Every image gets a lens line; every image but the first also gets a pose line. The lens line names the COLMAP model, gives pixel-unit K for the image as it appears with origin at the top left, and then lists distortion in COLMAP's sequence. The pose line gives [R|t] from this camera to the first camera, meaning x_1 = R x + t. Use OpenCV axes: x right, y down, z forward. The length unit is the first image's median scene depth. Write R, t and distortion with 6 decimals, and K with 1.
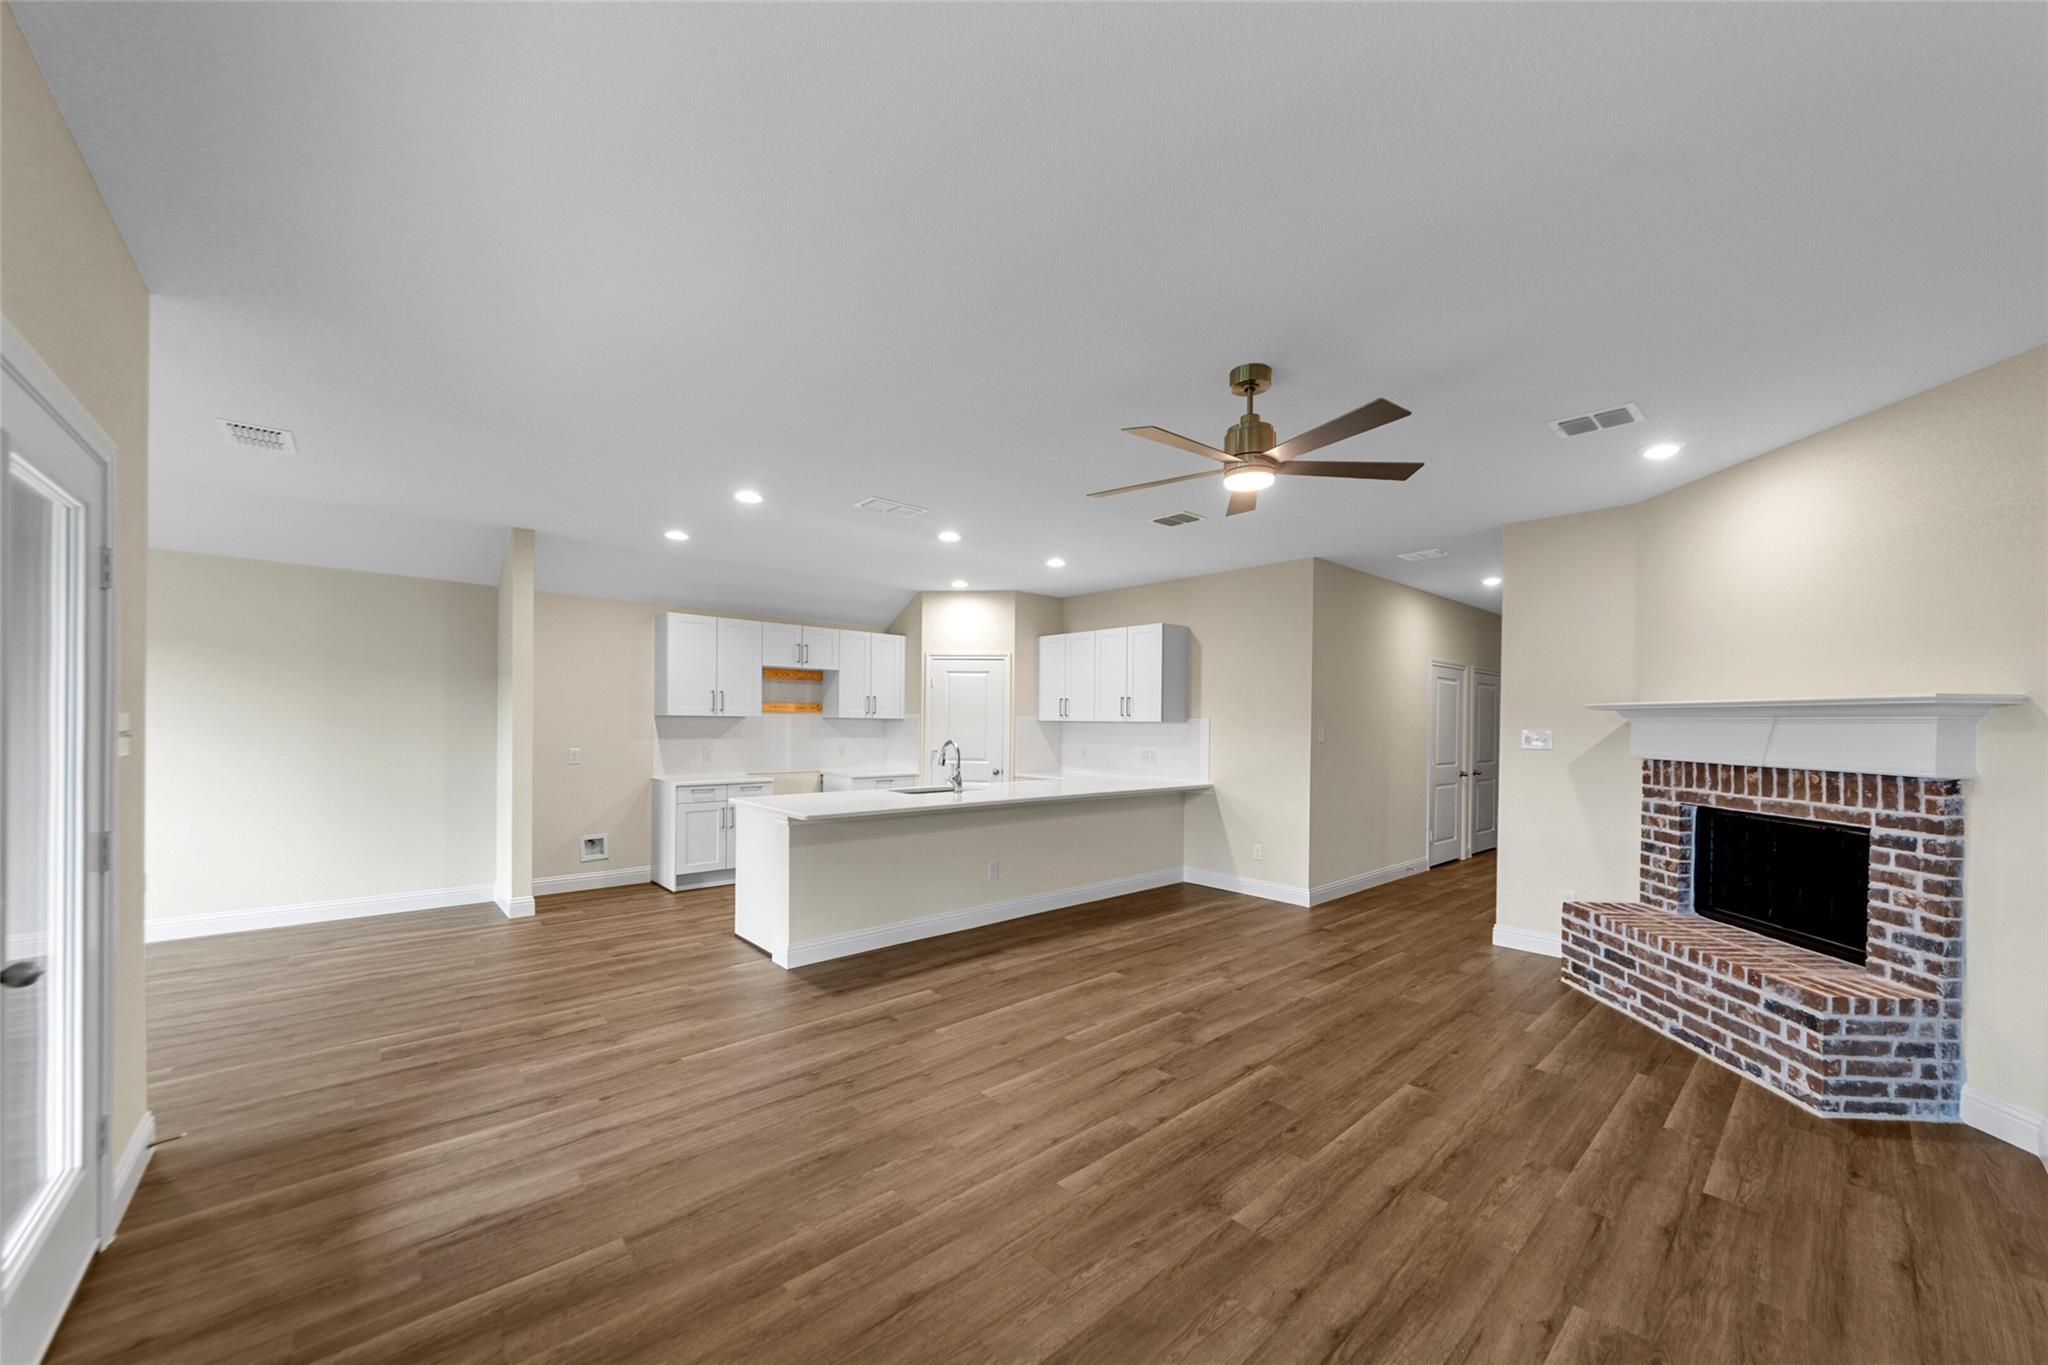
lens RADIAL K [[744.2, 0, 1023.3], [0, 744.2, 725.7], [0, 0, 1]] dist [-0.000507, -0.000024]
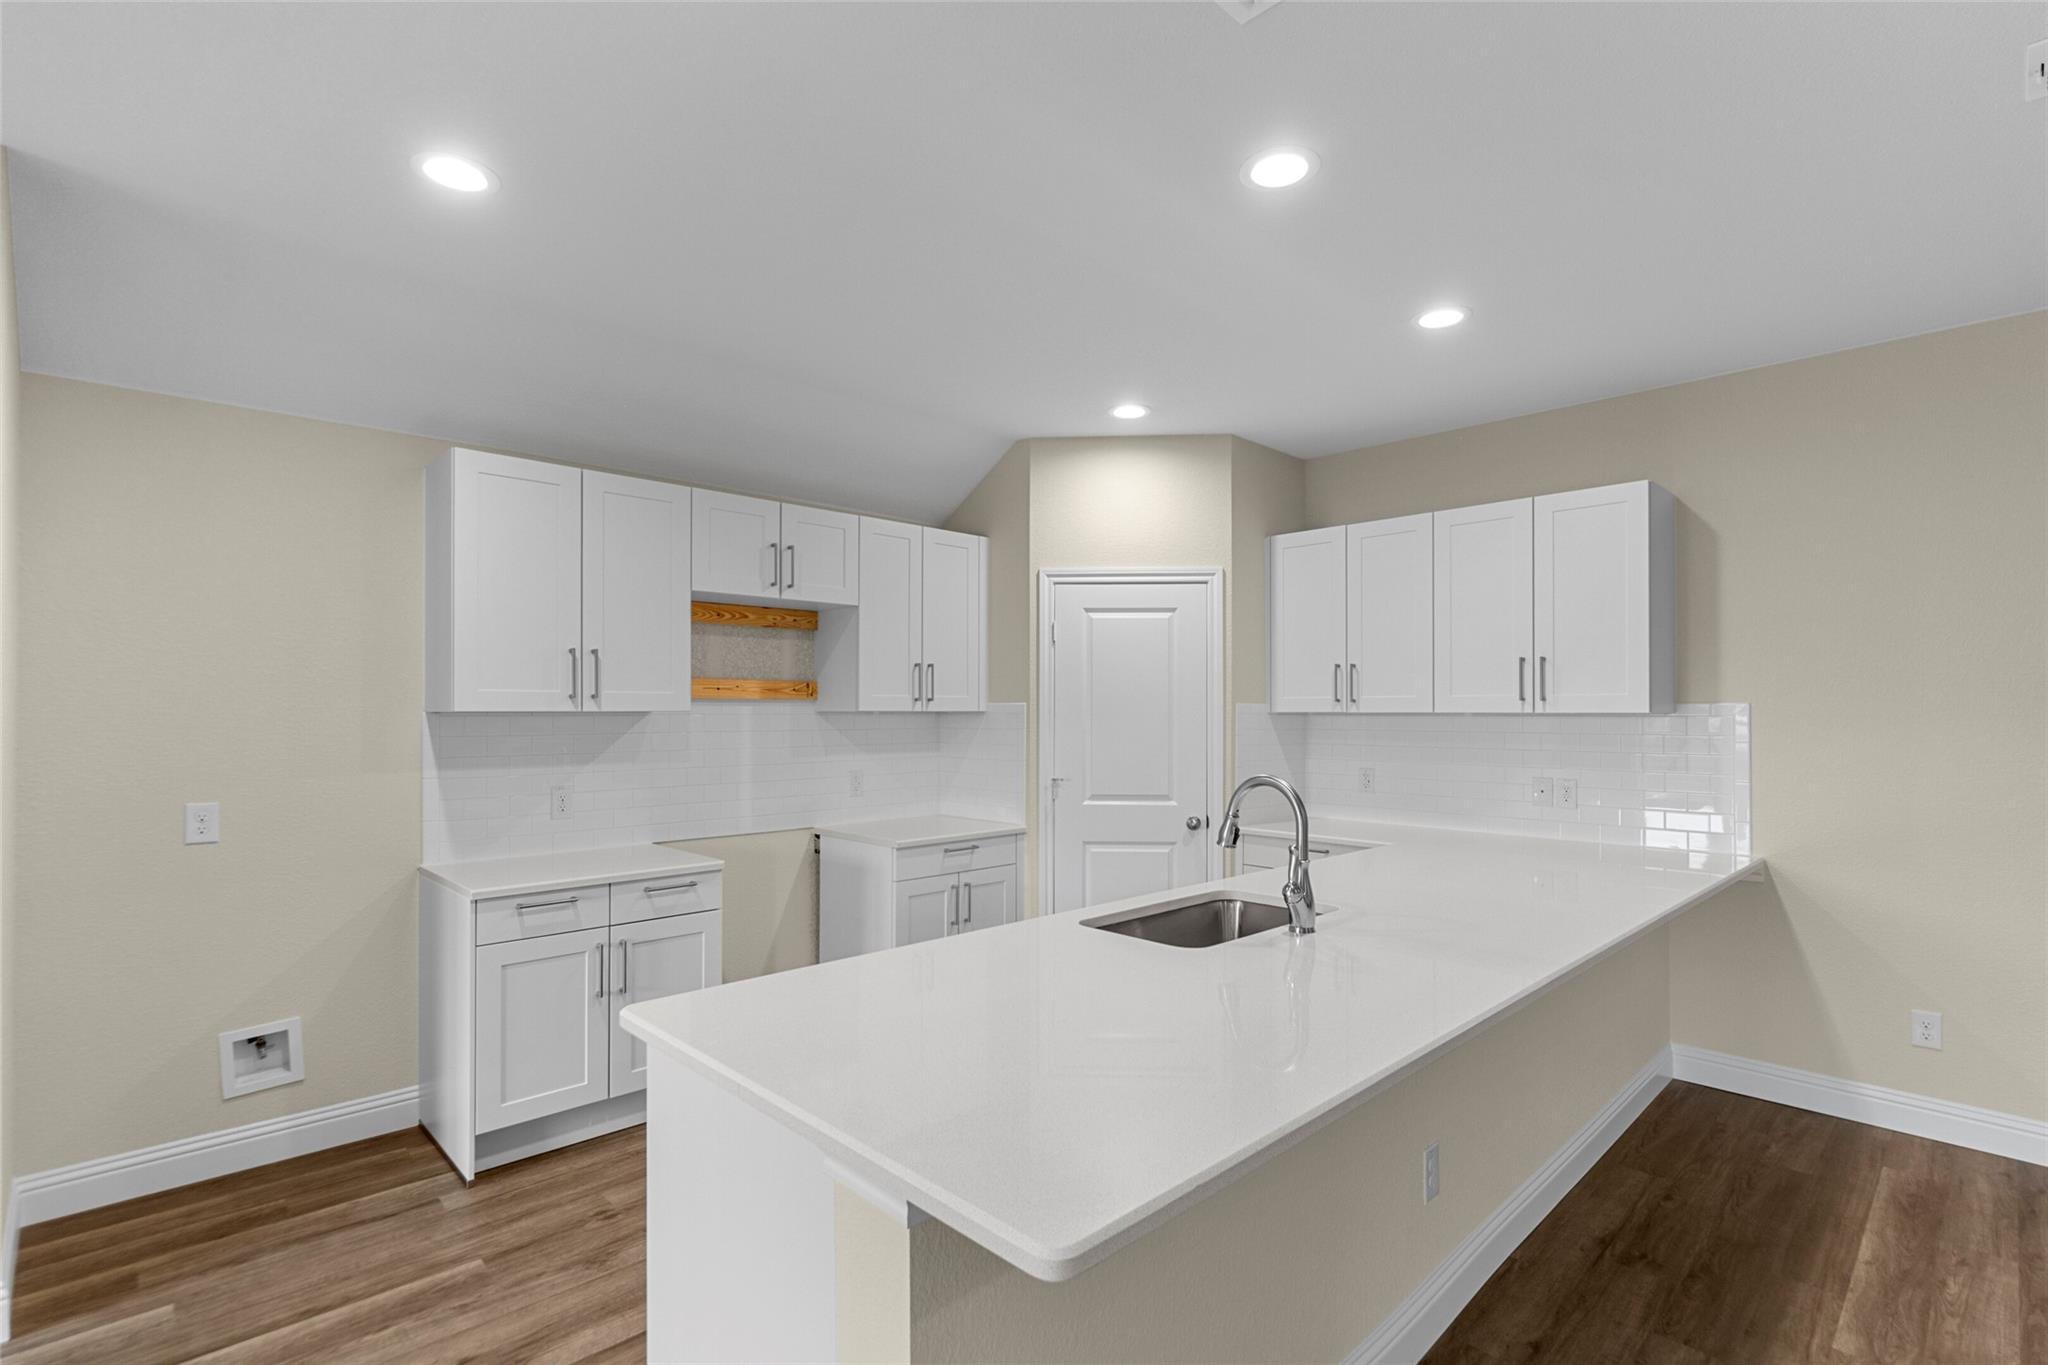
lens RADIAL K [[947.7, 0, 1019.9], [0, 947.7, 698.9], [0, 0, 1]] dist [0.001726, -0.000240]
pose [[0.999307, -0.012417, 0.035103, -0.299030], [0.012953, 0.999802, -0.015075, -0.014521], [-0.034909, 0.015519, 0.999270, 0.742048]]
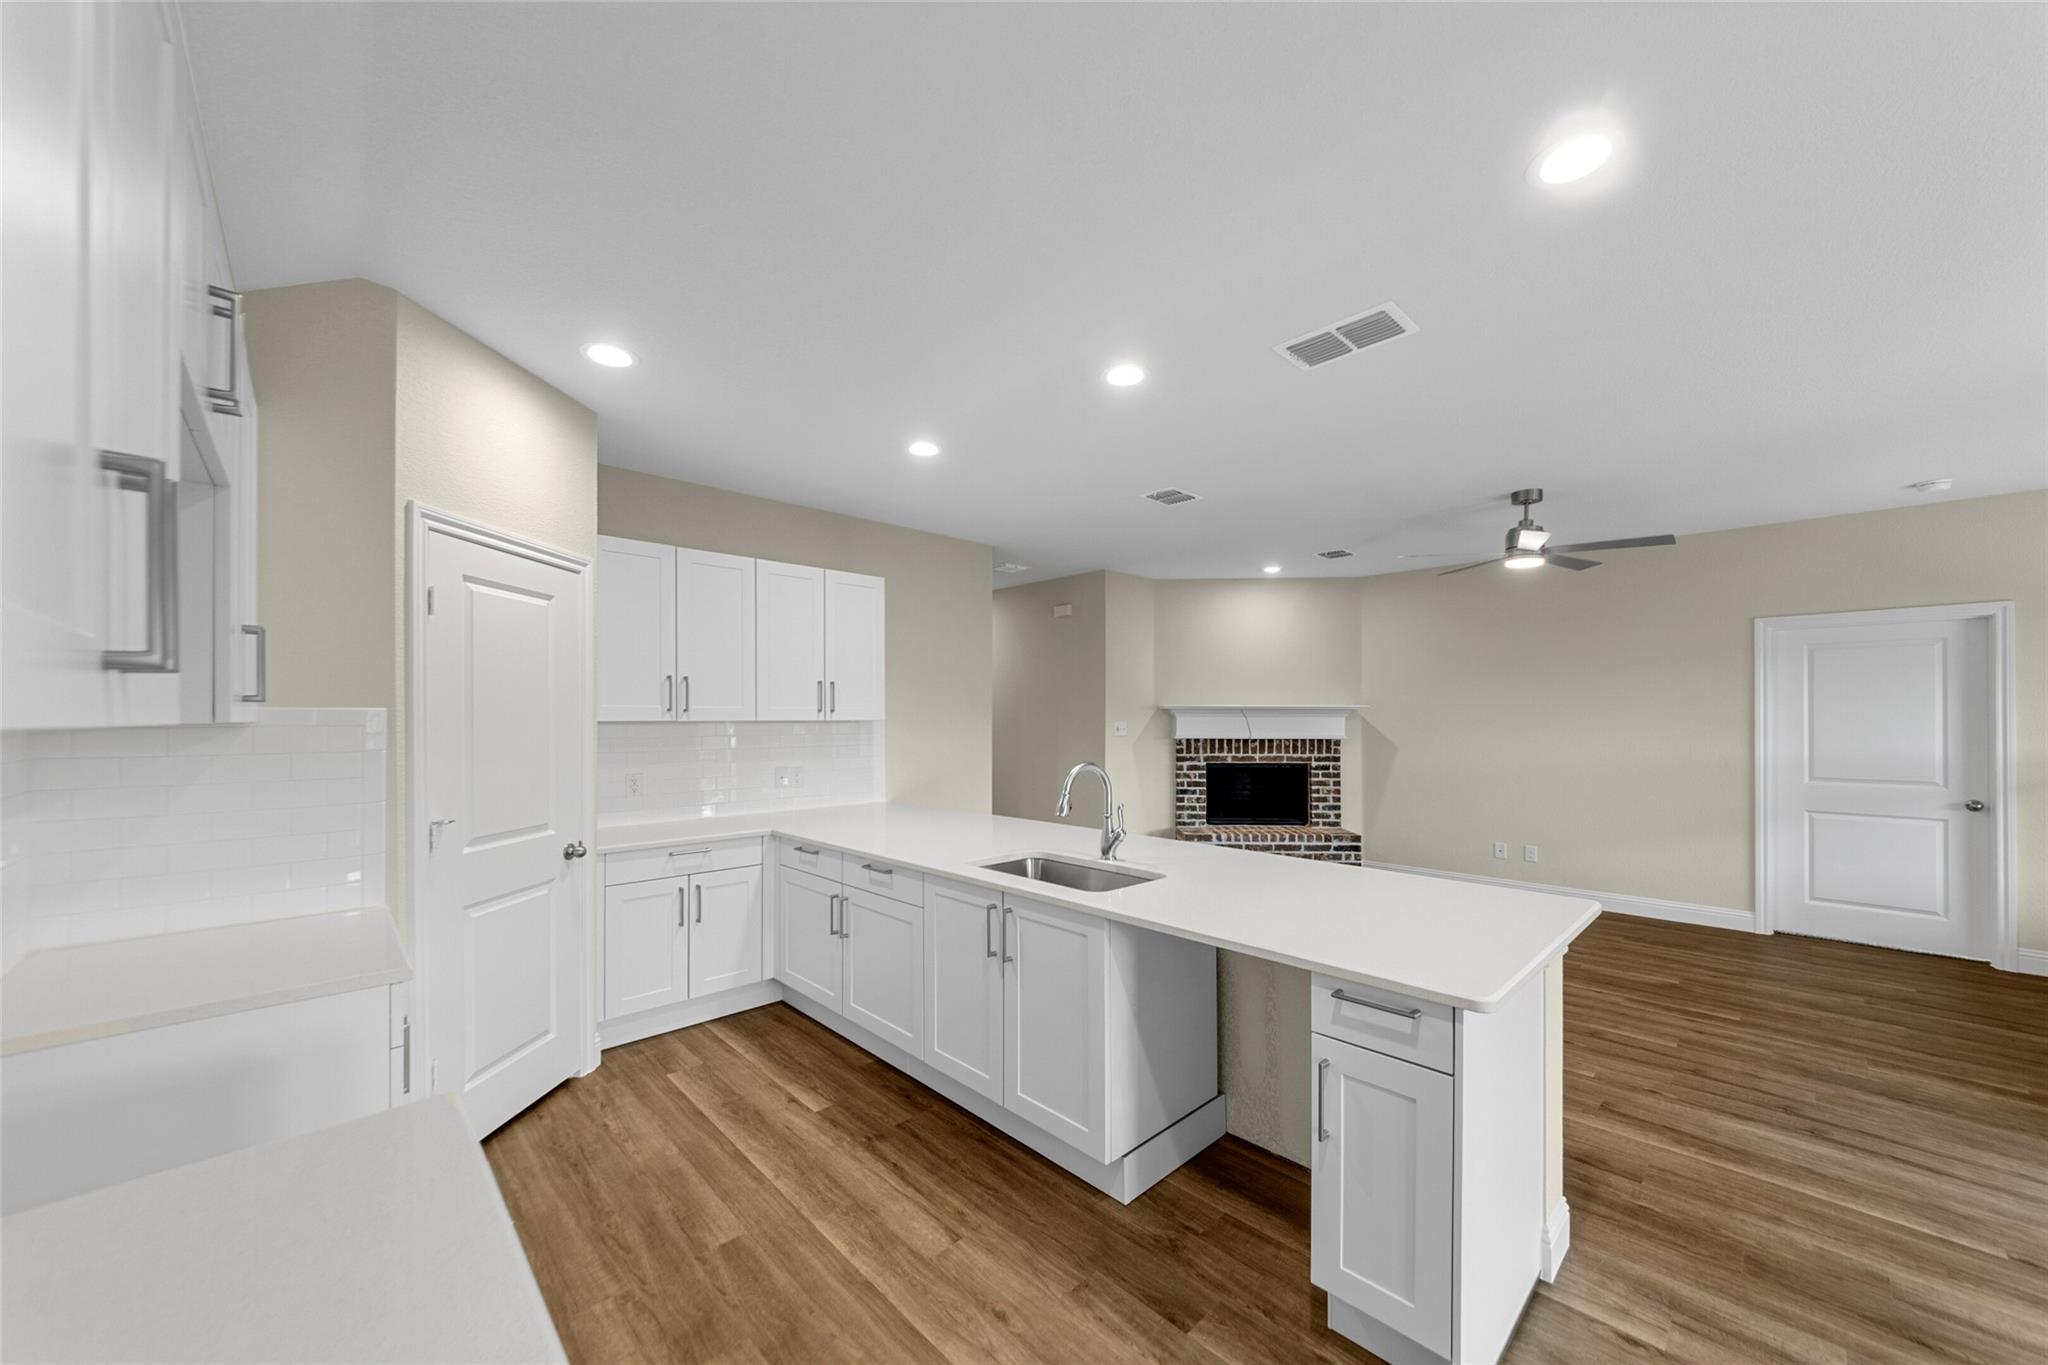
lens RADIAL K [[747.3, 0, 1028.6], [0, 747.3, 714.4], [0, 0, 1]] dist [0.002193, 0.000150]
pose [[-0.032953, -0.009139, 0.999415, -0.801463], [0.003423, 0.999951, 0.009256, -0.025335], [-0.999451, 0.003726, -0.032920, 1.385572]]
